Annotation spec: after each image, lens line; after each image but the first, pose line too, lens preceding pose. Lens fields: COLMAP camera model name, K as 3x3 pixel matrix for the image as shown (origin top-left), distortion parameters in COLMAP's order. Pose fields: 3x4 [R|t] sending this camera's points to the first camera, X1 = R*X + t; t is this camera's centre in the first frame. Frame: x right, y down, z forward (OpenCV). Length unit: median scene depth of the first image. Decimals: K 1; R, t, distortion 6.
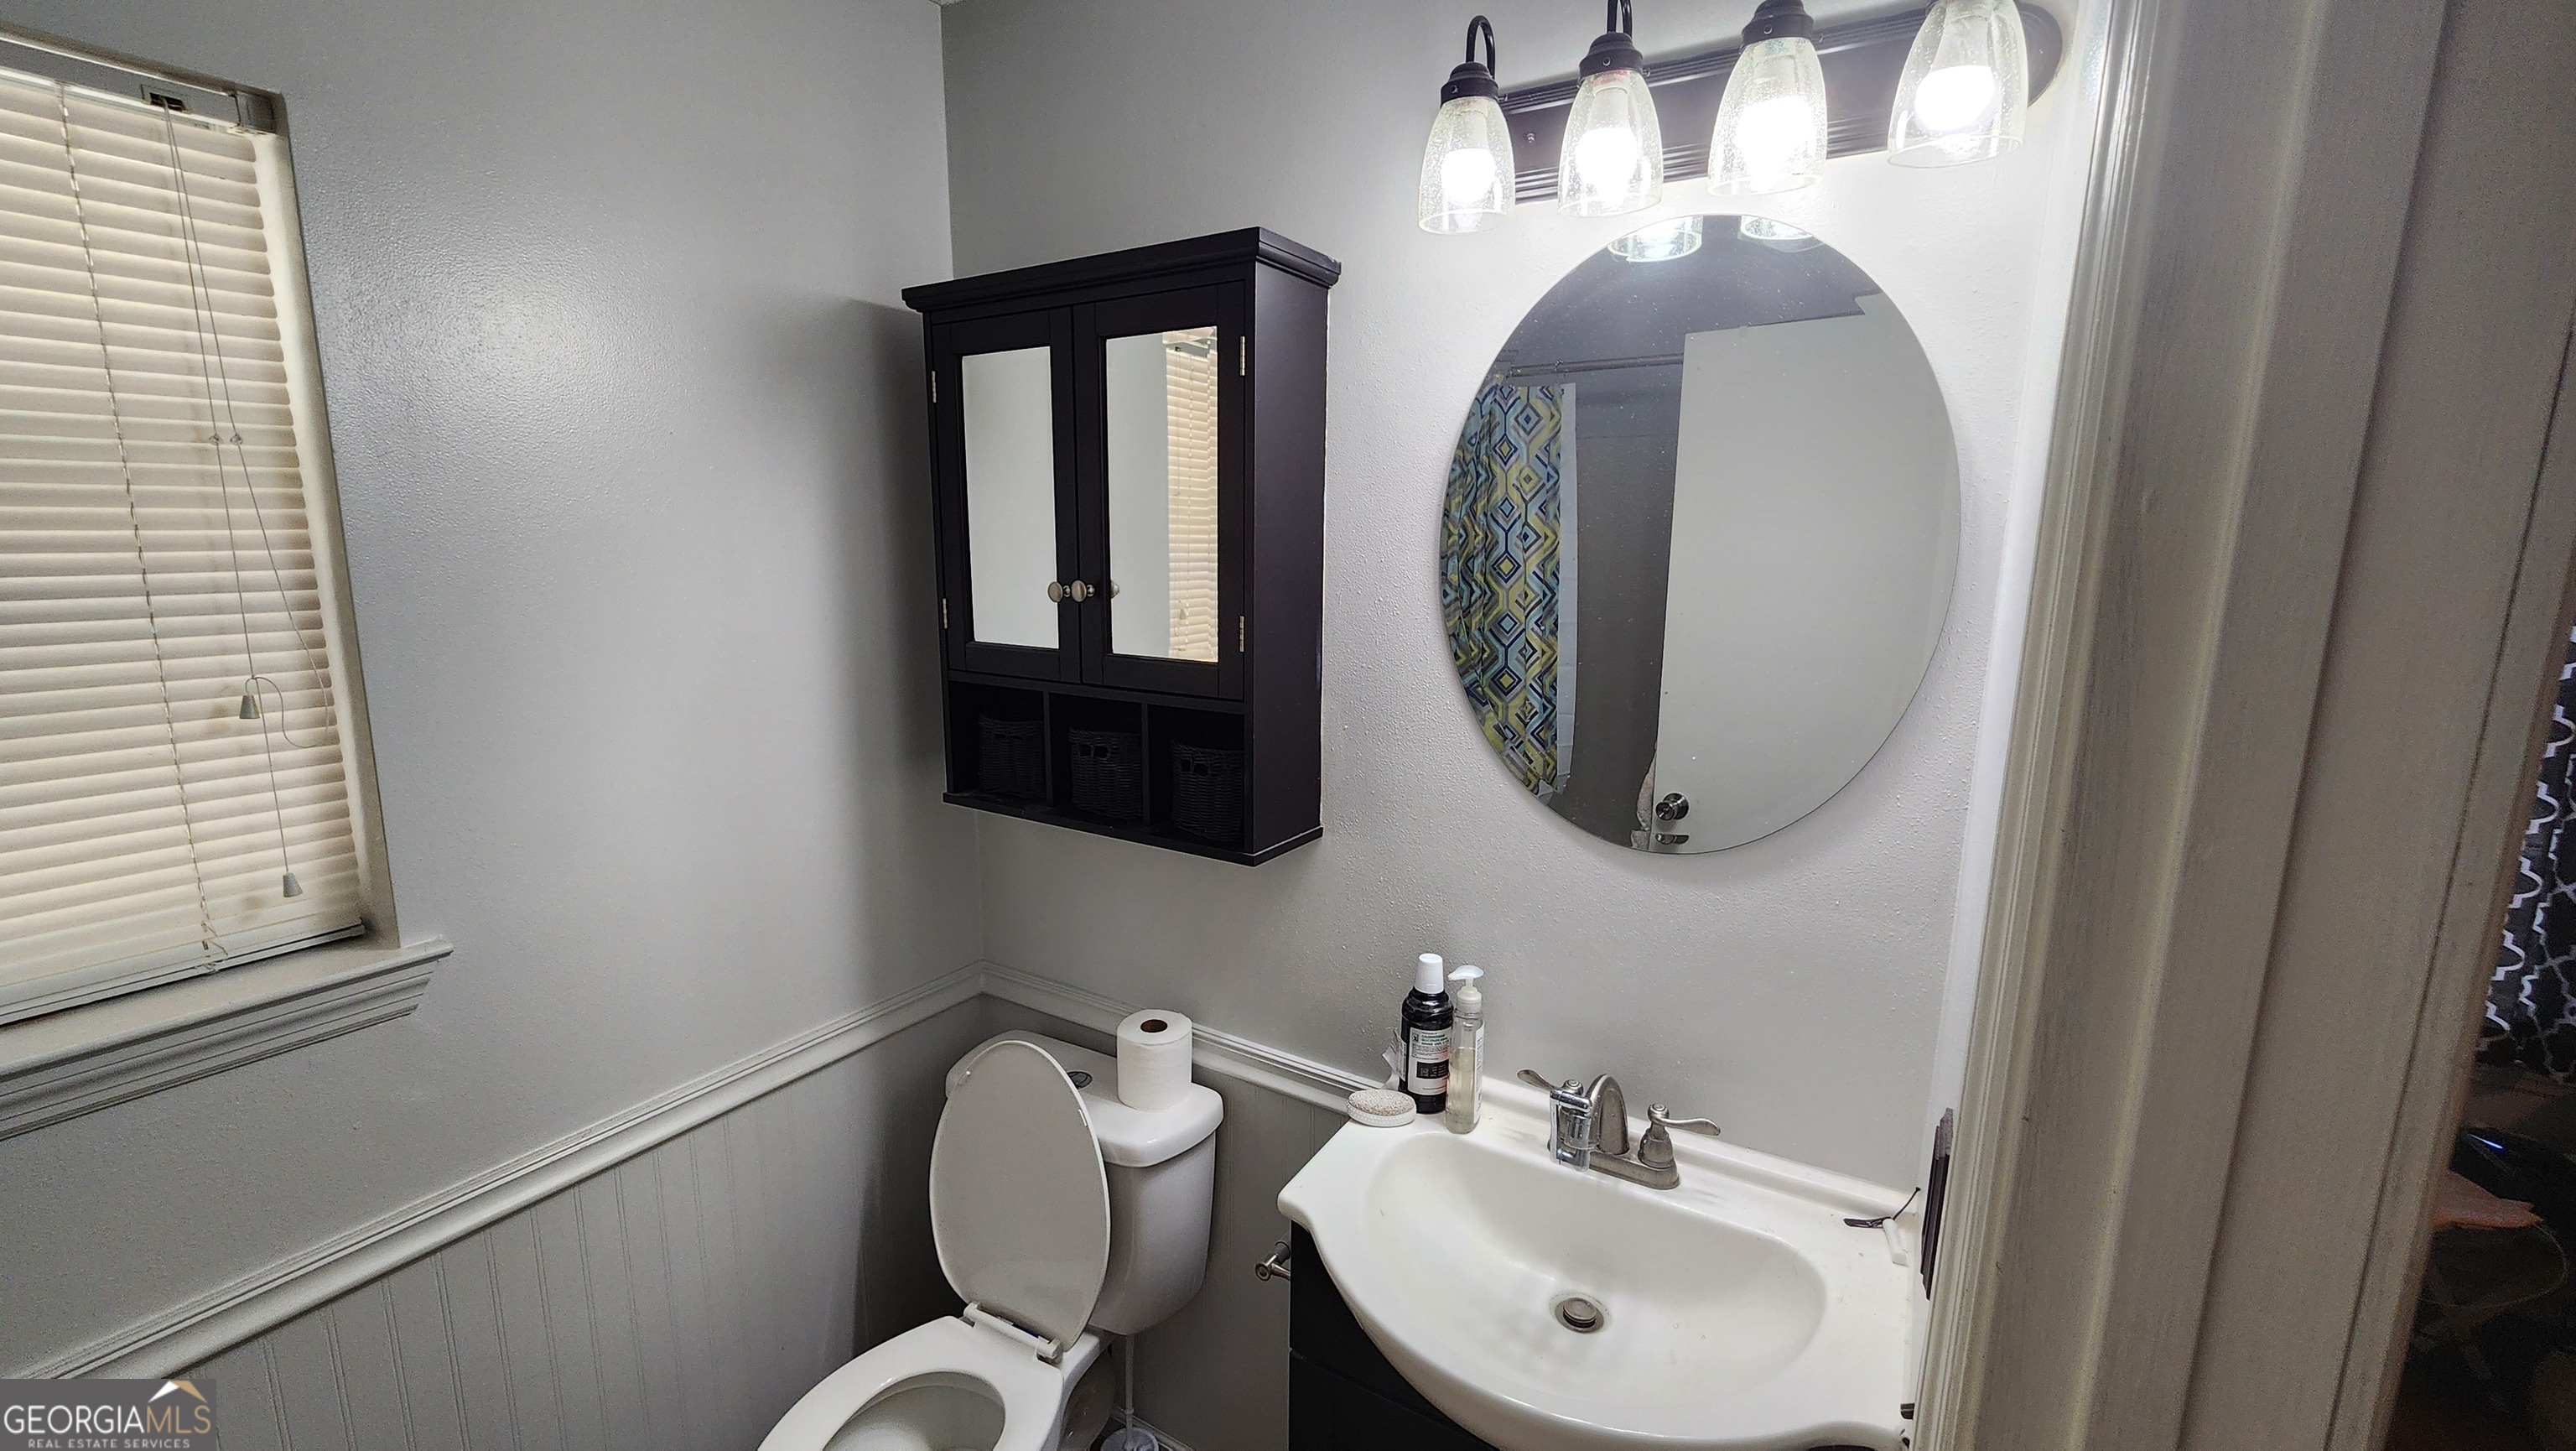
lens RADIAL K [[1062.9, 0, 1280.2], [0, 1062.9, 728.3], [0, 0, 1]] dist [-0.001100, 0.000310]
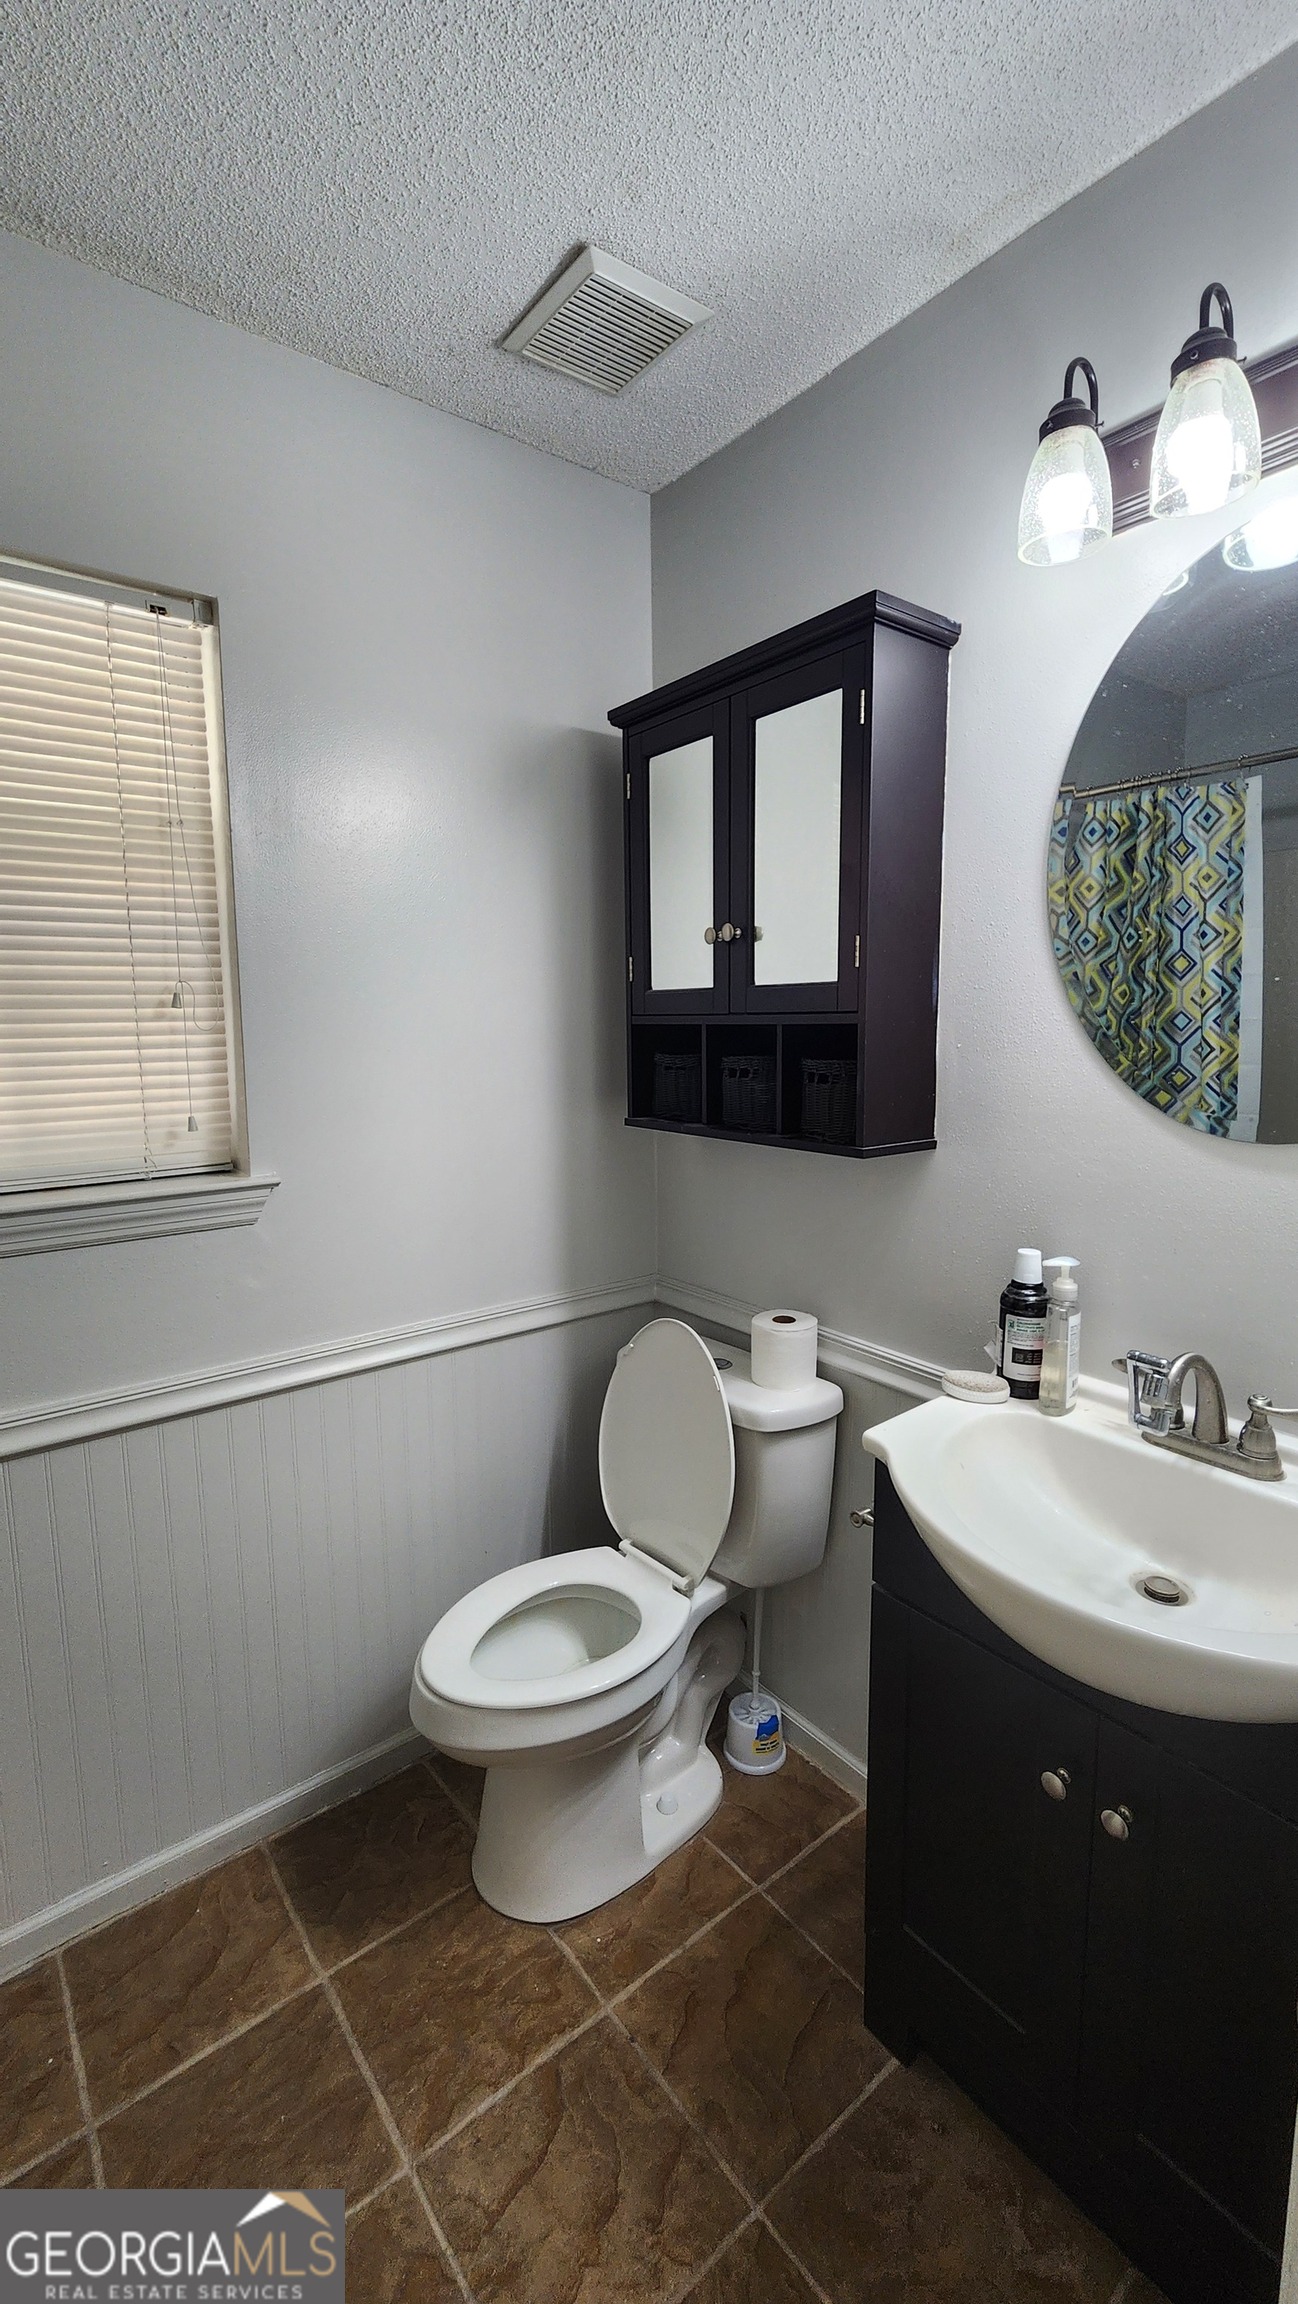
lens RADIAL K [[950.5, 0, 649.0], [0, 950.5, 1152.0], [0, 0, 1]] dist [-0.001100, 0.000310]
pose [[0.939145, 0.030655, -0.342150, 0.102390], [-0.045969, 0.998267, -0.036737, 0.163143], [0.340431, 0.050229, 0.938927, -0.026689]]
